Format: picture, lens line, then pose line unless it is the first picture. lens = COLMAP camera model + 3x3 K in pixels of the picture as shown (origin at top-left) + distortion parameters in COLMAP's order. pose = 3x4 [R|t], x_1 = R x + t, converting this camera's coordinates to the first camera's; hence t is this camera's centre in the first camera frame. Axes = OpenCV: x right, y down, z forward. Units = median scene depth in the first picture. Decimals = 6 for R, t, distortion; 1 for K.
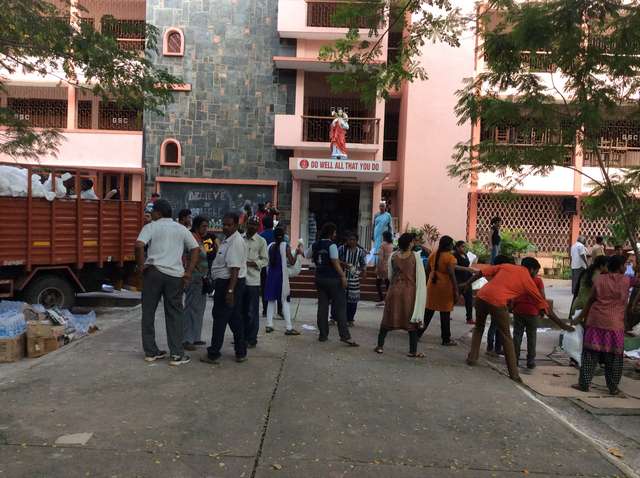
lens RADIAL K [[592.4, 0, 320.0], [0, 592.4, 239.0], [0, 0, 1]] dist [-0.002536, -0.007093]
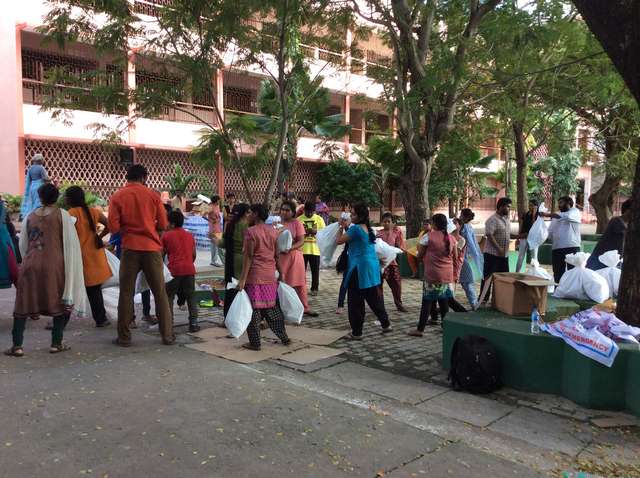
lens RADIAL K [[592.4, 0, 320.0], [0, 592.4, 239.0], [0, 0, 1]] dist [-0.002536, -0.007093]
pose [[0.691175, -0.065911, 0.719676, -0.140959], [0.011281, 0.996695, 0.080448, 0.004278], [-0.722600, -0.047485, 0.689634, 0.264496]]
